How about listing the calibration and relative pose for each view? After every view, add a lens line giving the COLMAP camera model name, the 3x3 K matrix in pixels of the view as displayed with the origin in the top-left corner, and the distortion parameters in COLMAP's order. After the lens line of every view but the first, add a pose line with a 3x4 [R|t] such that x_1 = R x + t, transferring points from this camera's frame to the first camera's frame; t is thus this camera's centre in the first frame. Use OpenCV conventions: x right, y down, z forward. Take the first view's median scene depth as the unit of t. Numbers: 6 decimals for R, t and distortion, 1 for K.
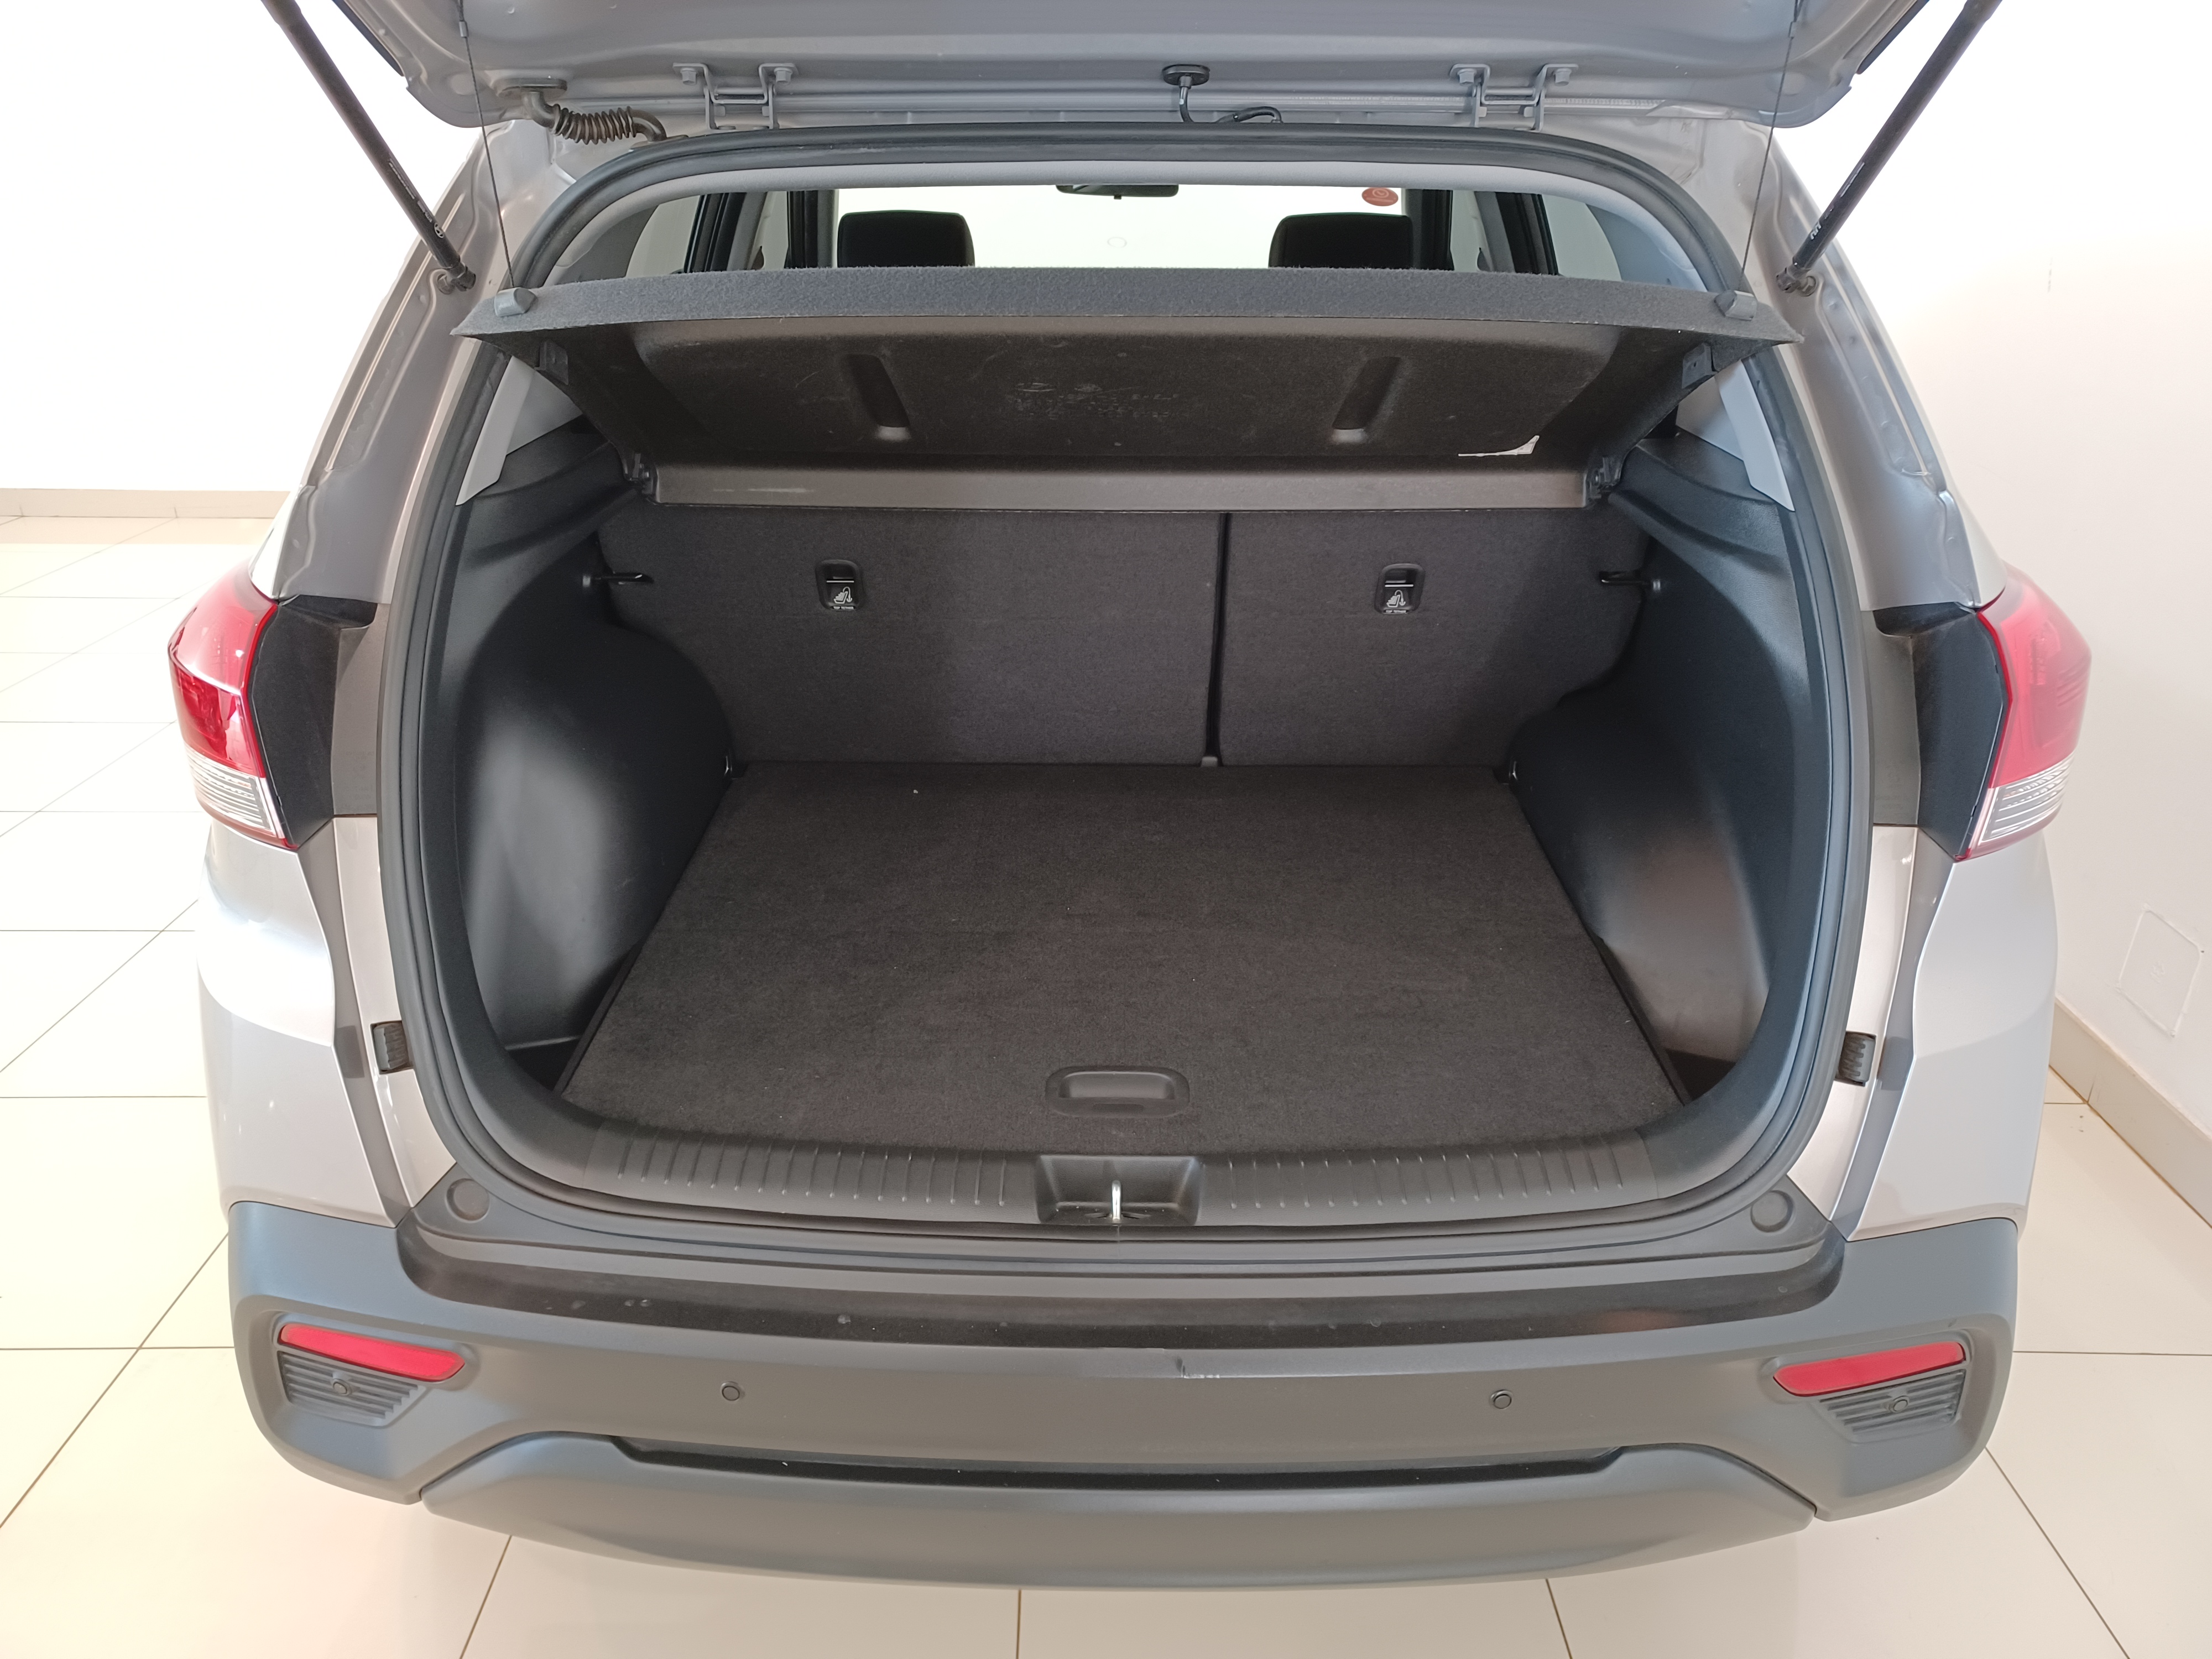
lens RADIAL K [[1637.0, 0, 1106.0], [0, 1637.0, 829.5], [0, 0, 1]] dist [0.076624, 0.001123]
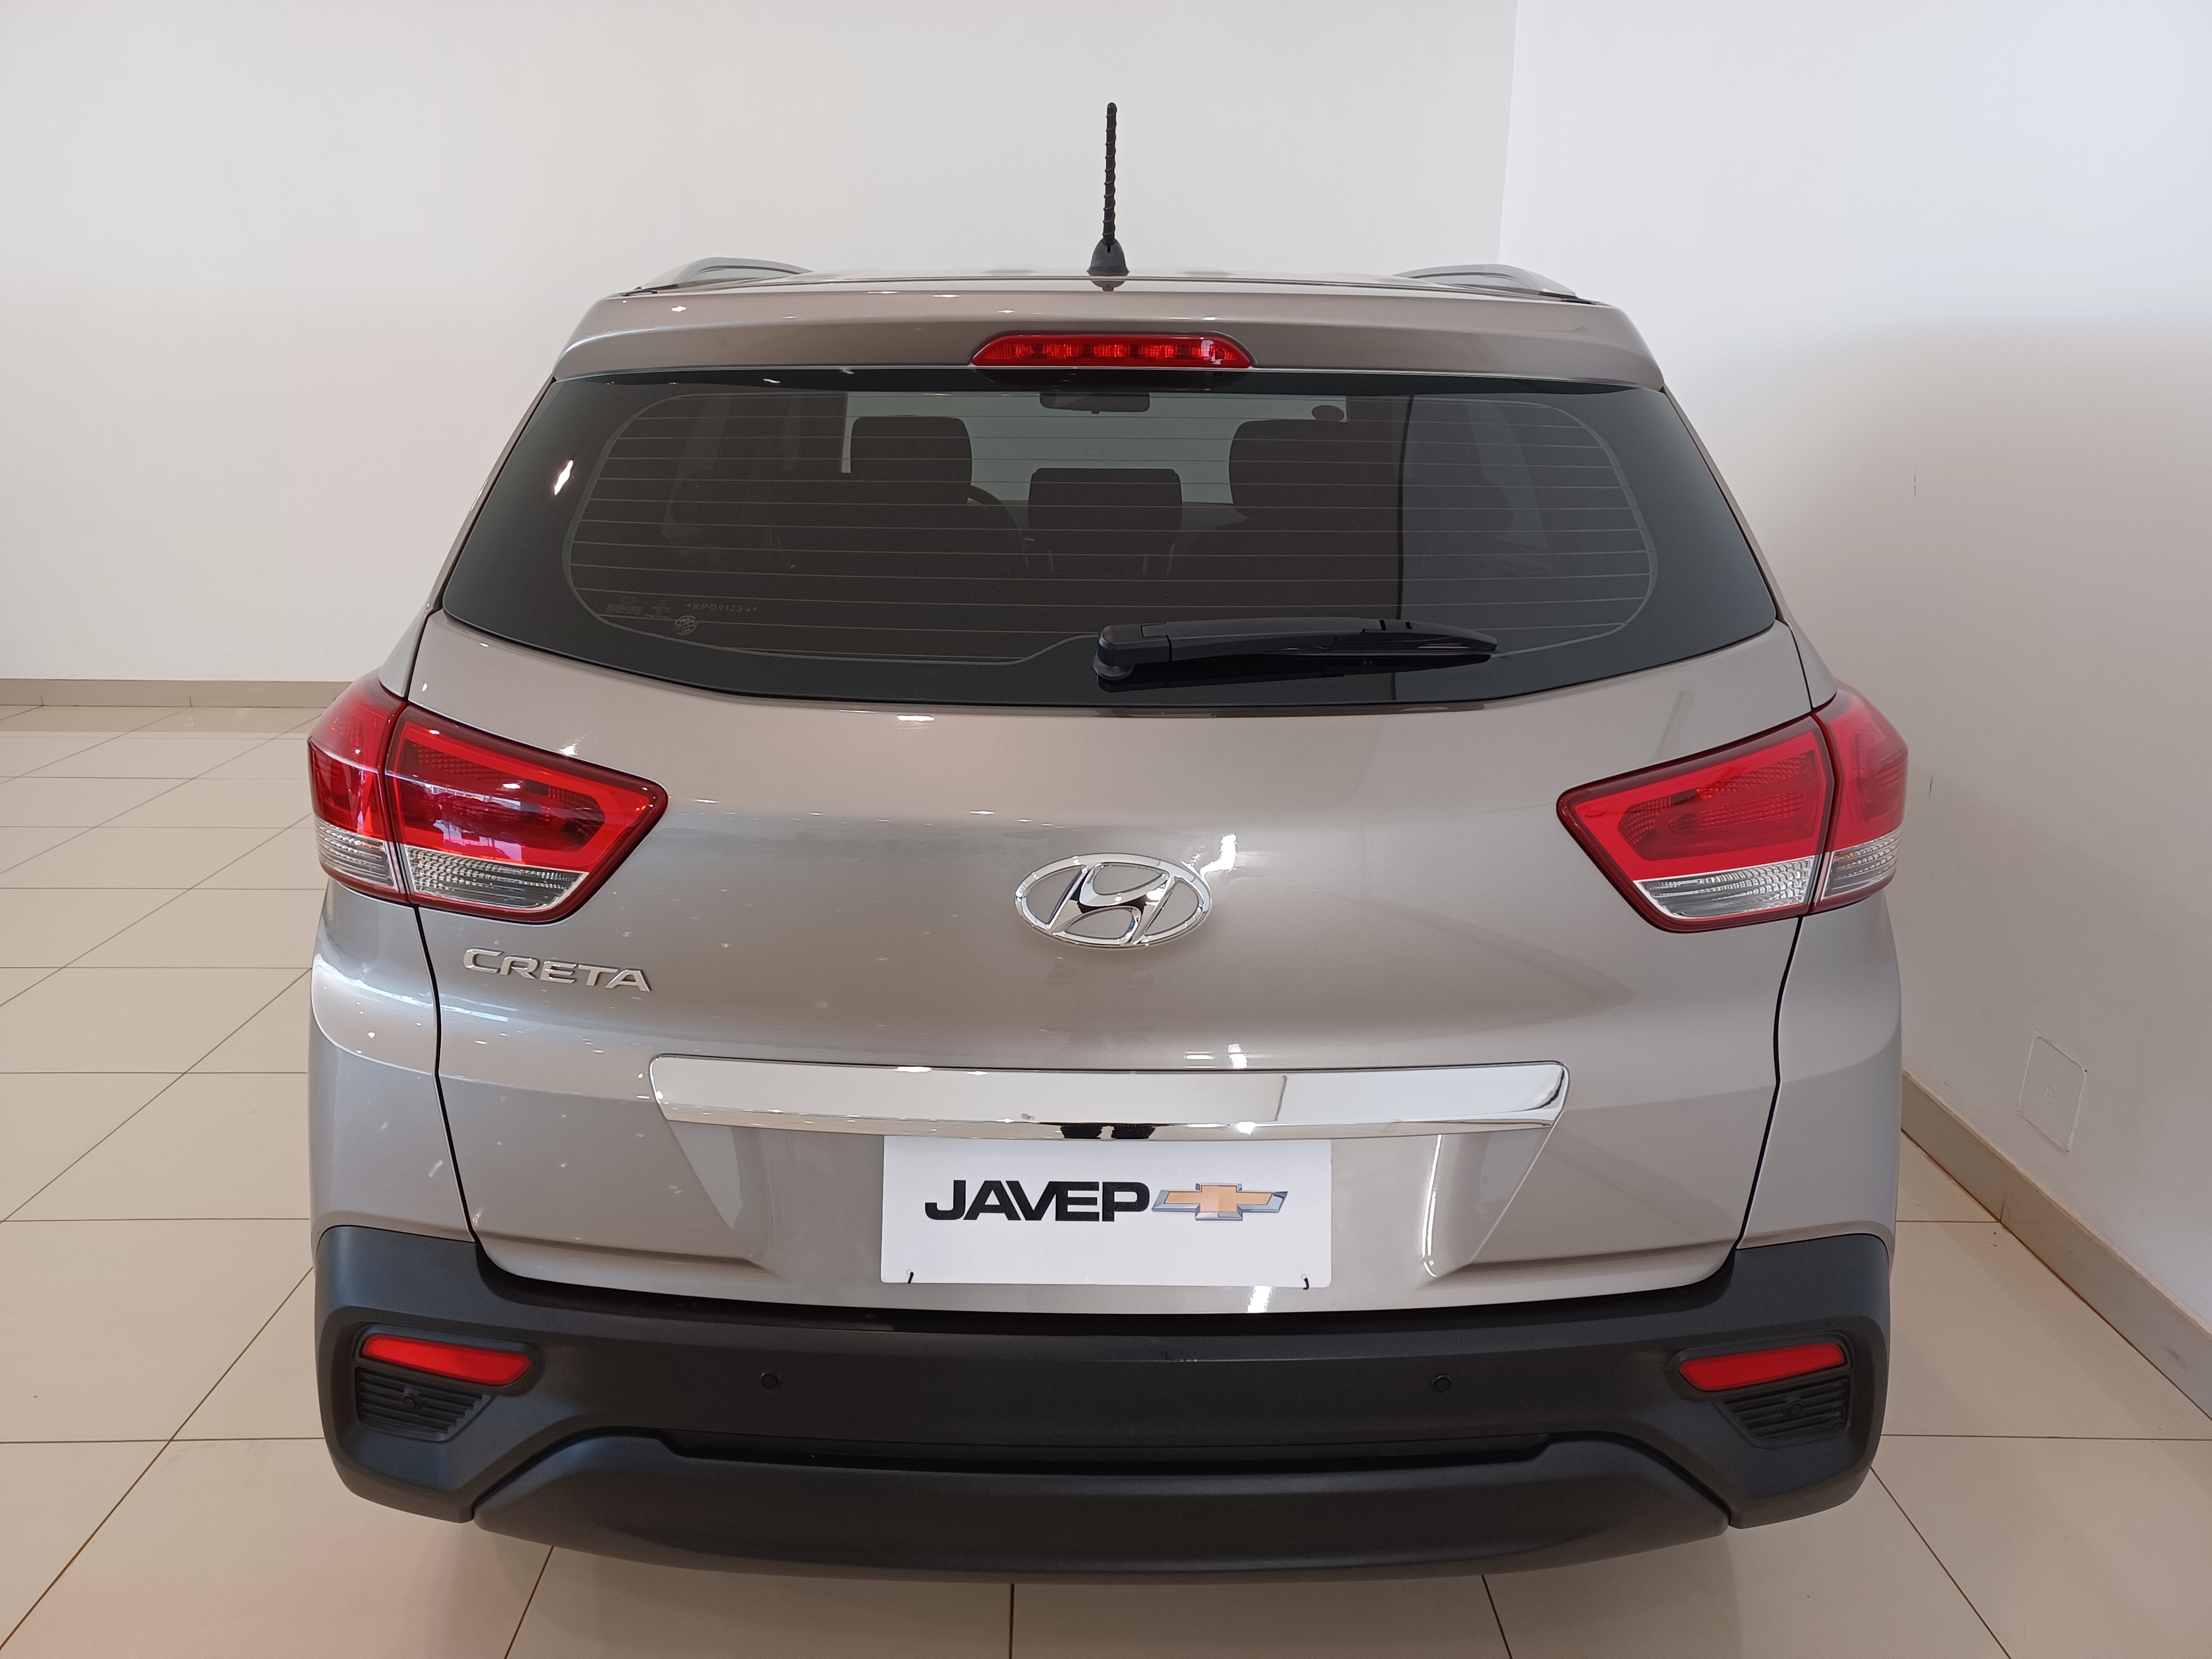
lens RADIAL K [[1637.0, 0, 1106.0], [0, 1637.0, 829.5], [0, 0, 1]] dist [0.076624, 0.001123]
pose [[0.999821, 0.002939, 0.018697, -0.015683], [-0.000577, 0.992148, -0.125071, 0.093832], [-0.018918, 0.125038, 0.991972, -0.160830]]
